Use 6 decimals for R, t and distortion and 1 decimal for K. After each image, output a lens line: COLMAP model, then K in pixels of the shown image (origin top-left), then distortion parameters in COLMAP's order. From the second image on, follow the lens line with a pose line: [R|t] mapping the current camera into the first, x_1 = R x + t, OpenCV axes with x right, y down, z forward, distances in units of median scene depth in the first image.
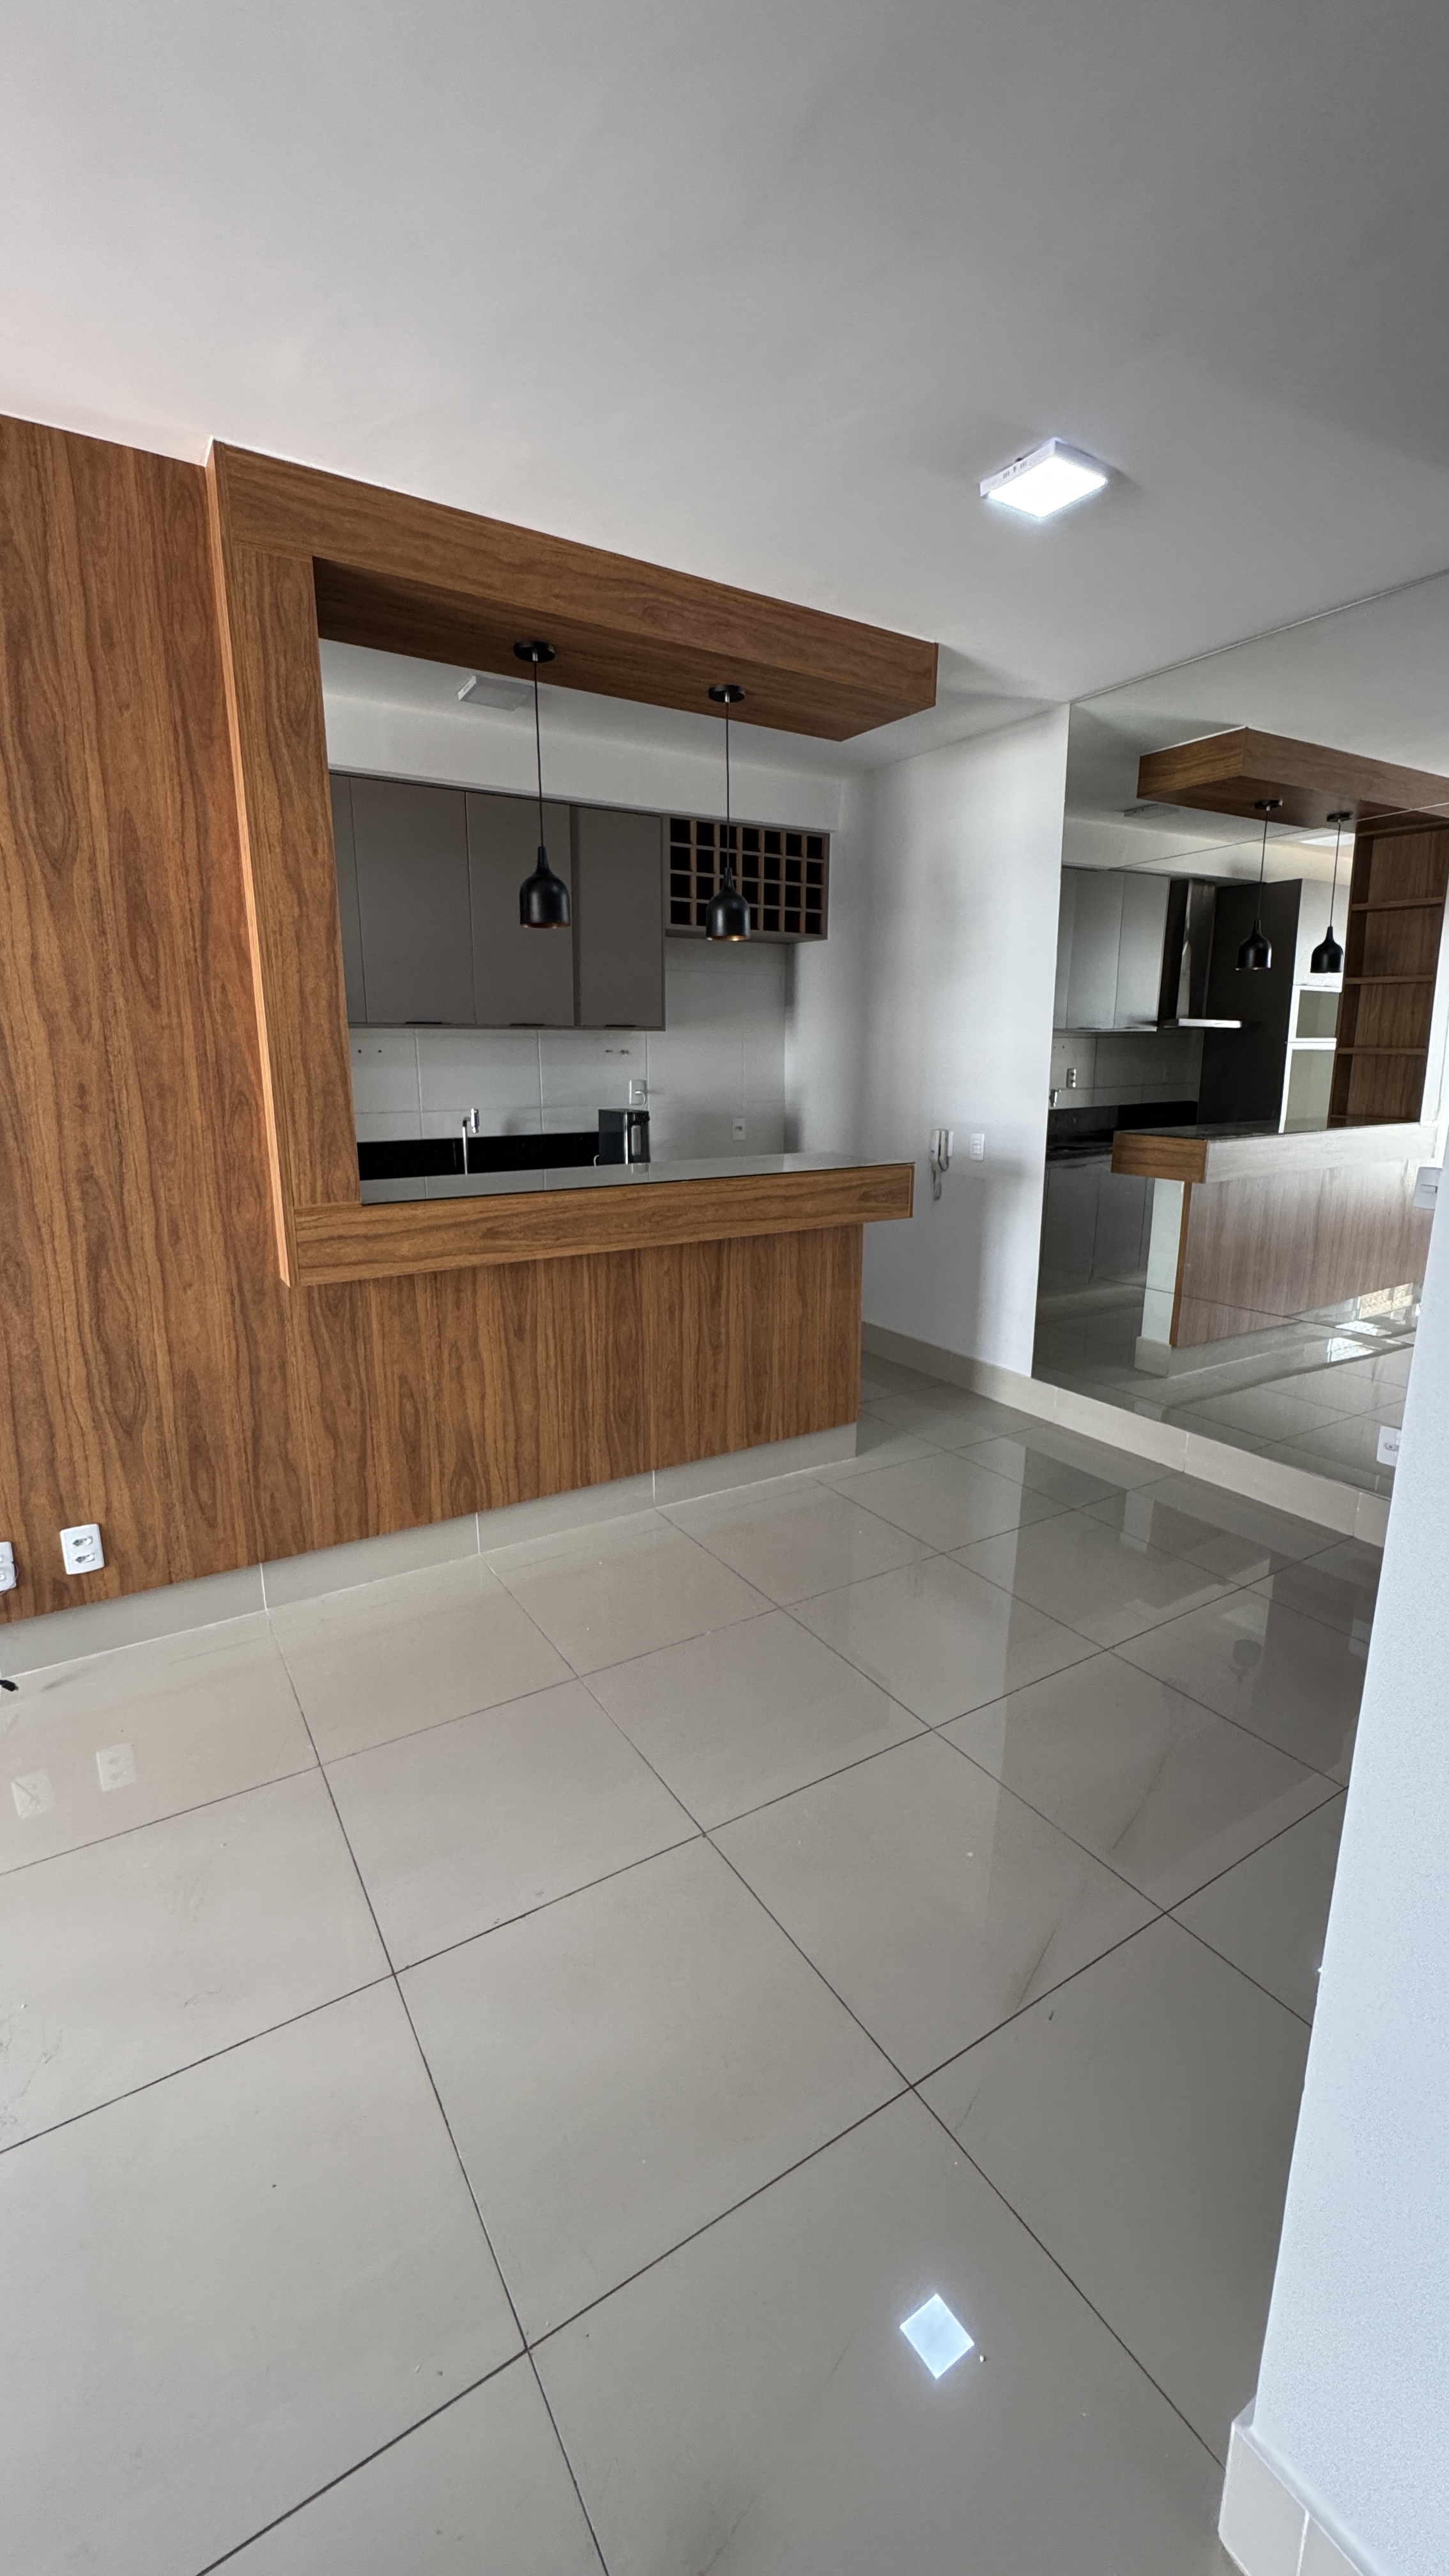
lens RADIAL K [[1025.3, 0, 733.7], [0, 1025.3, 1275.9], [0, 0, 1]] dist [-0.001244, -0.000611]
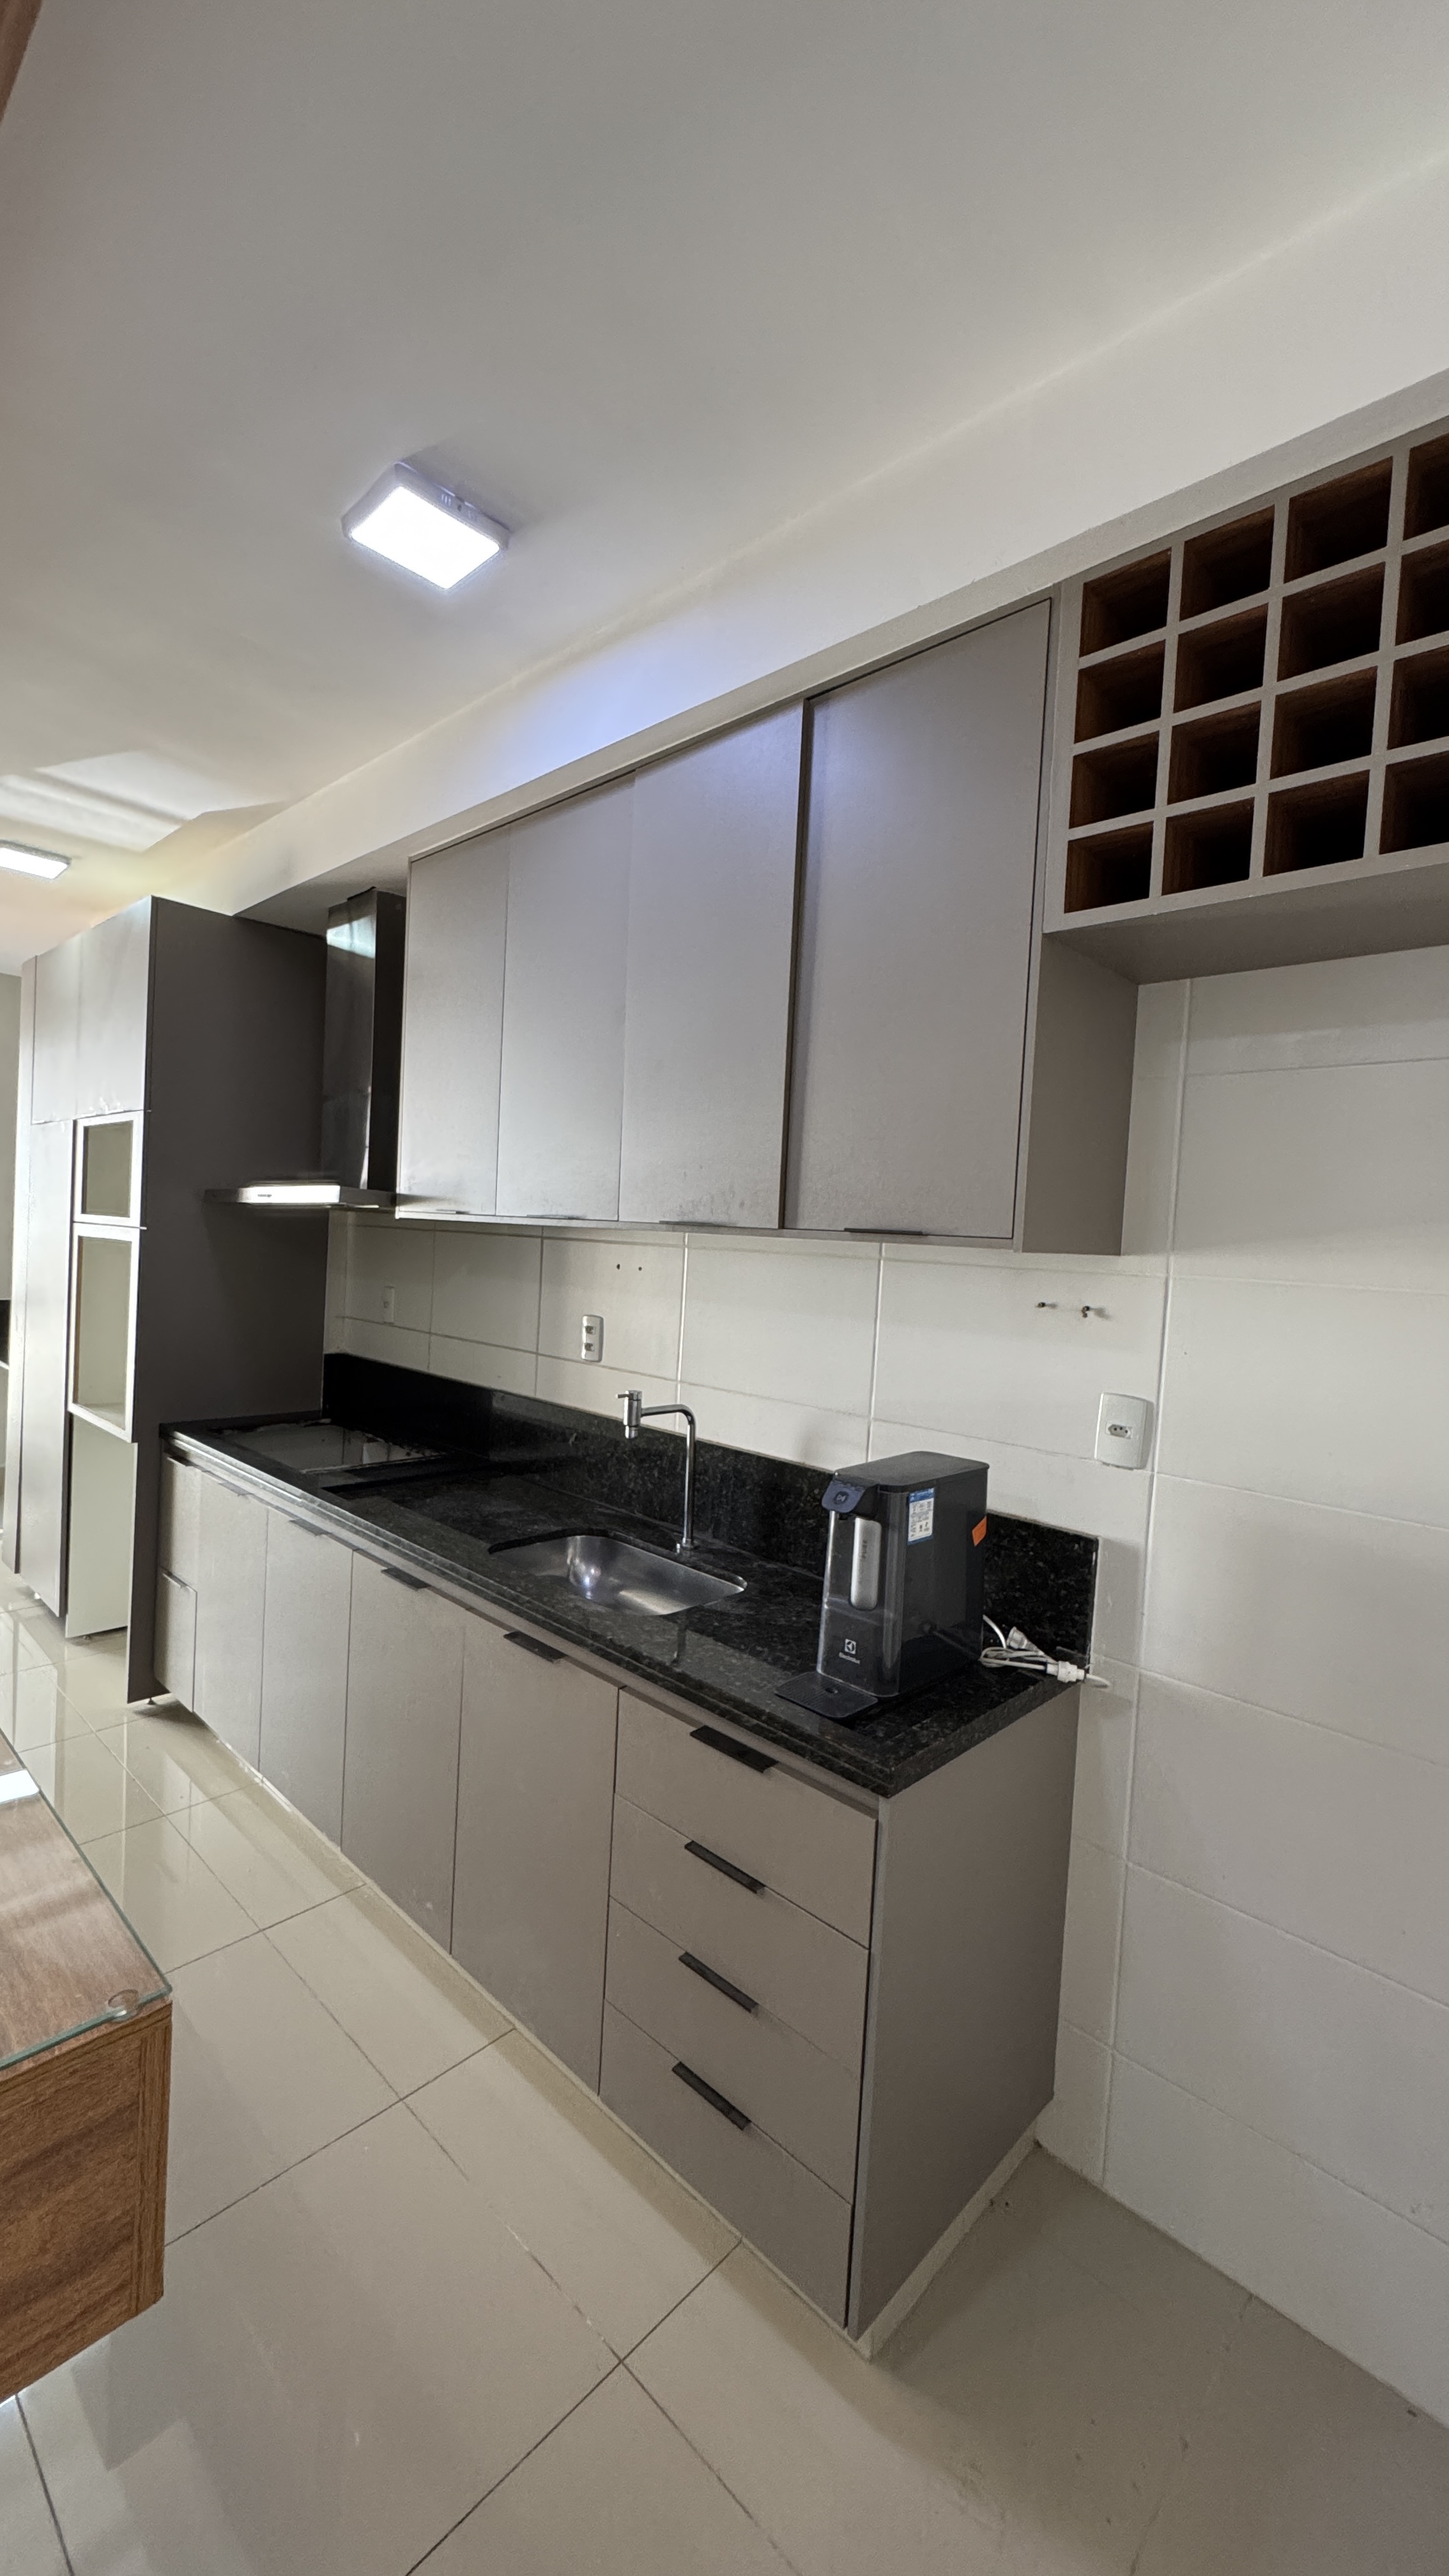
lens RADIAL K [[1025.3, 0, 723.9], [0, 1025.3, 1283.8], [0, 0, 1]] dist [-0.001244, -0.000611]
pose [[0.256051, 0.048513, -0.965445, 0.214010], [-0.269308, 0.962778, -0.023045, -0.199953], [0.928392, 0.265903, 0.259585, 0.849300]]
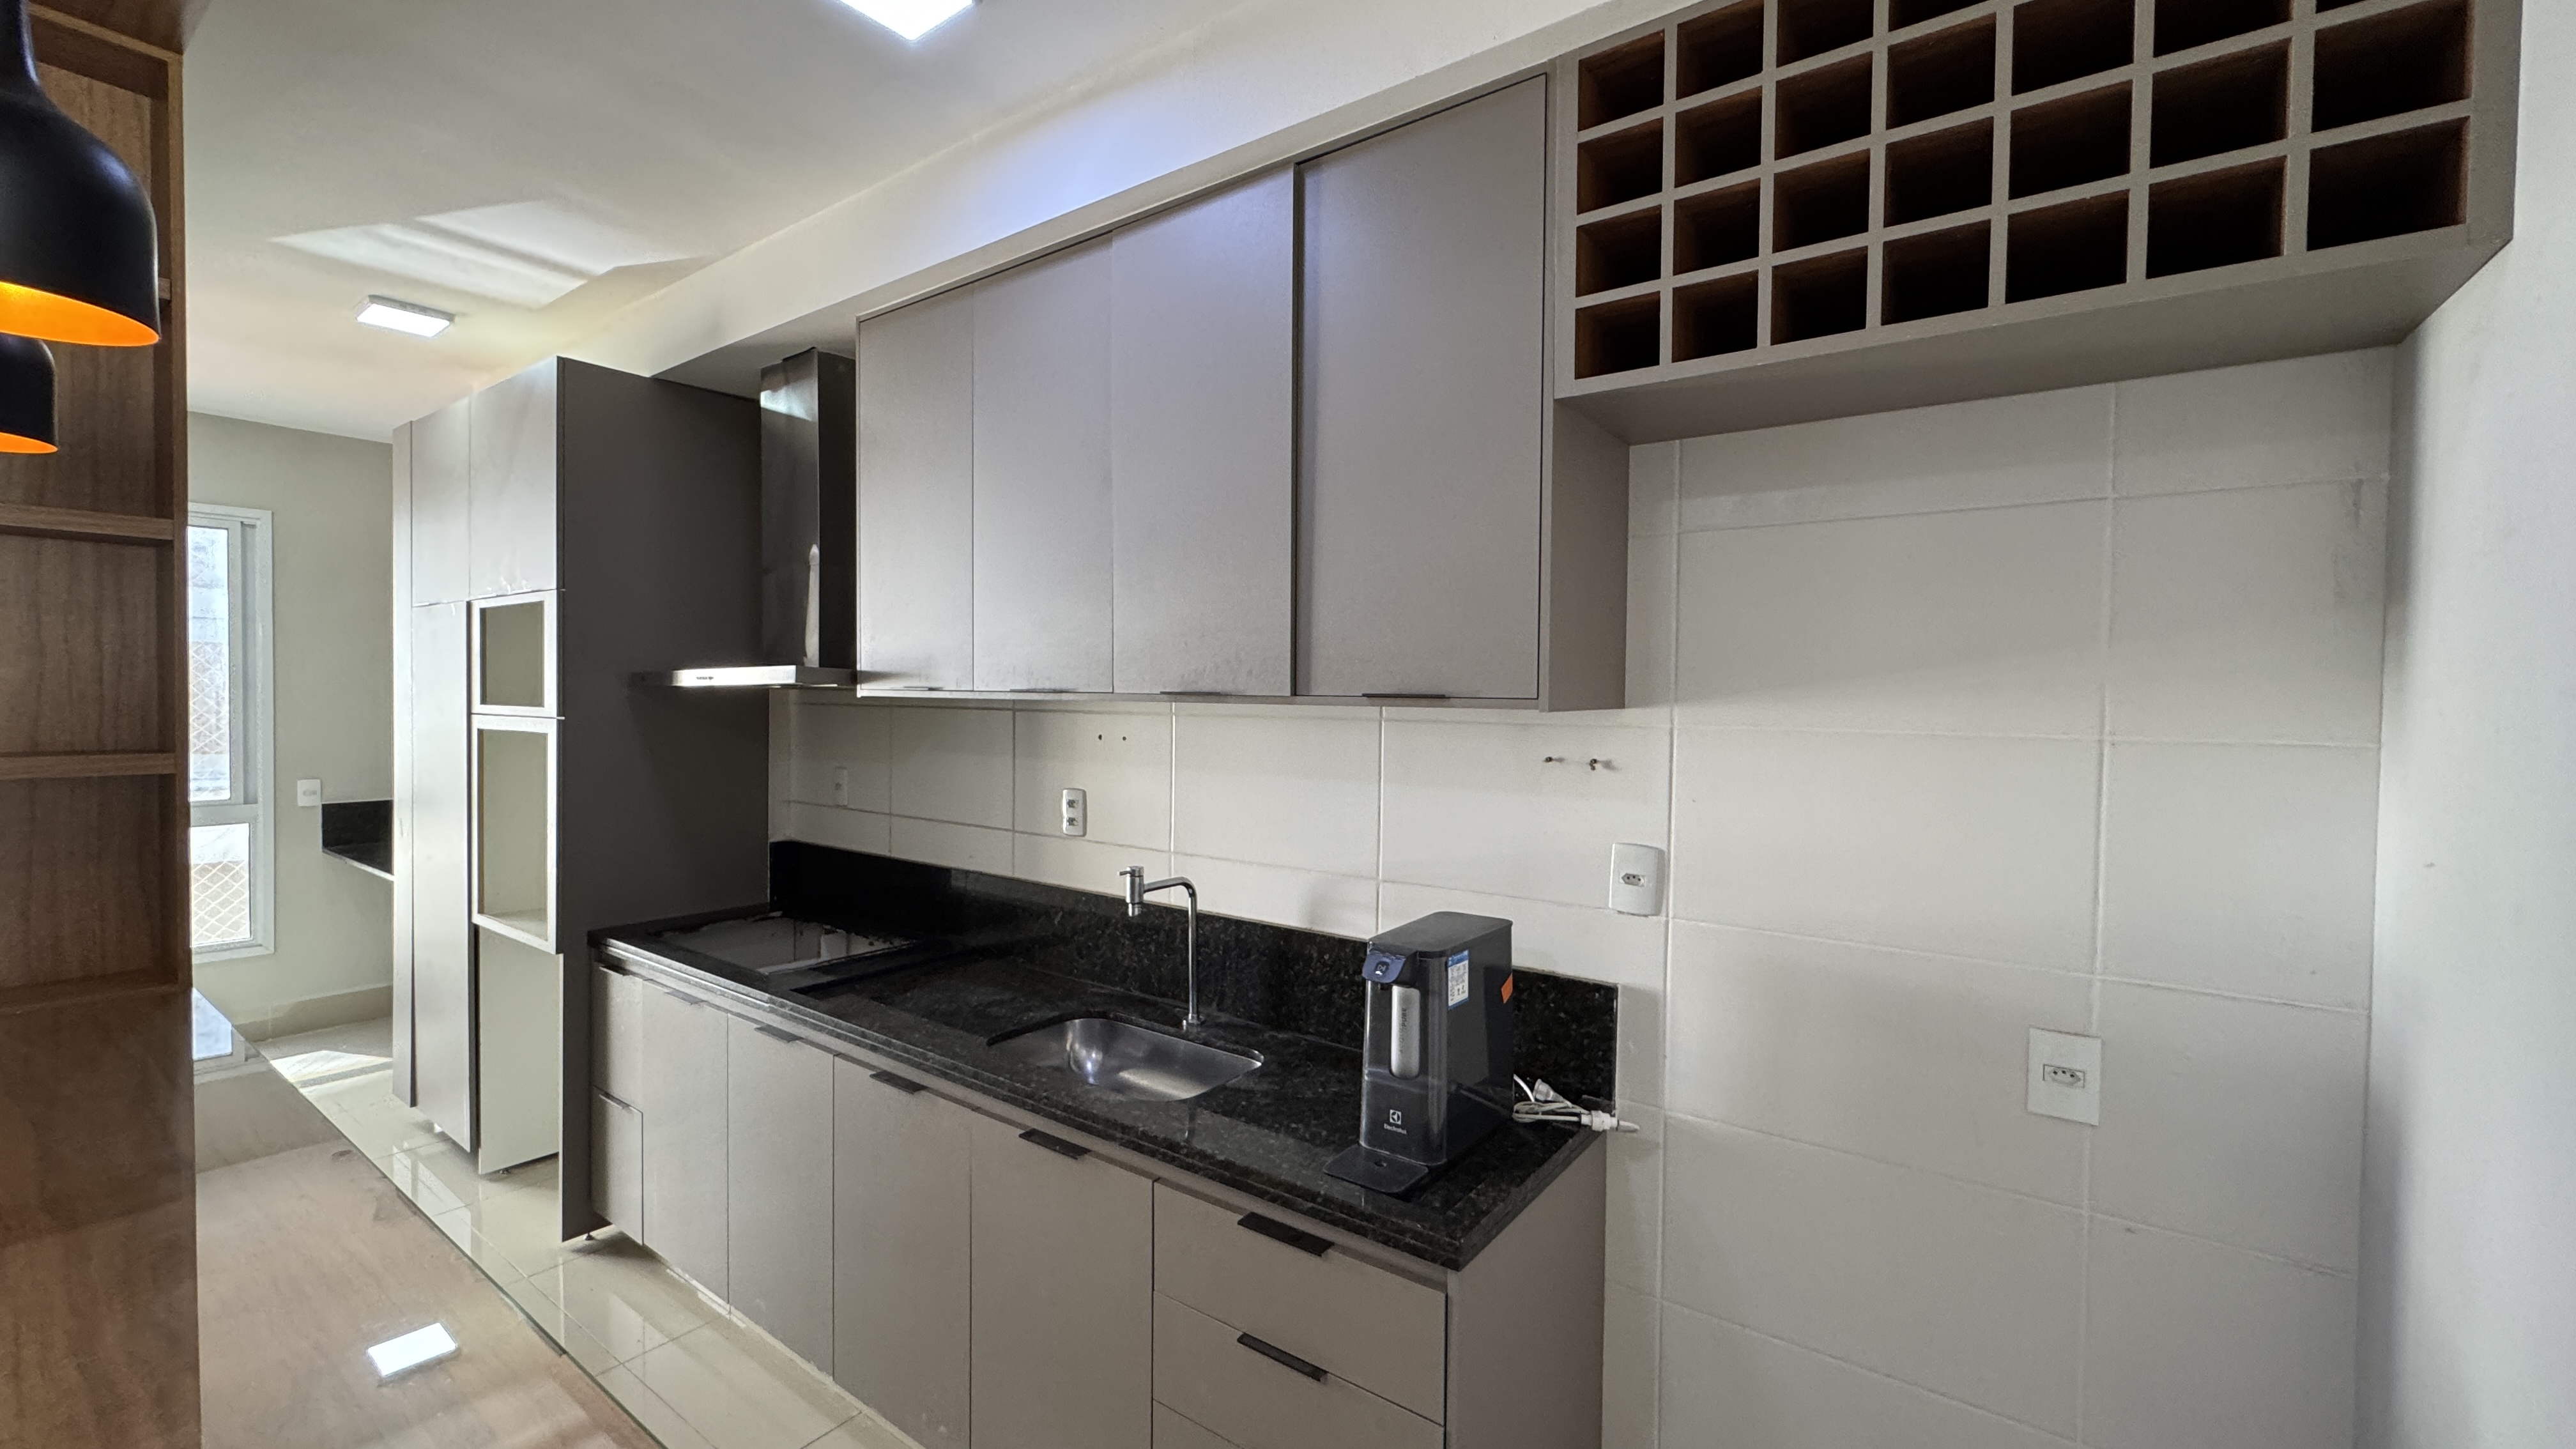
lens RADIAL K [[1025.3, 0, 1283.5], [0, 1025.3, 722.5], [0, 0, 1]] dist [-0.001244, -0.000611]
pose [[0.377054, 0.020303, -0.925969, 0.197275], [-0.218455, 0.973502, -0.067609, -0.198460], [0.900060, 0.227774, 0.371499, 0.820994]]
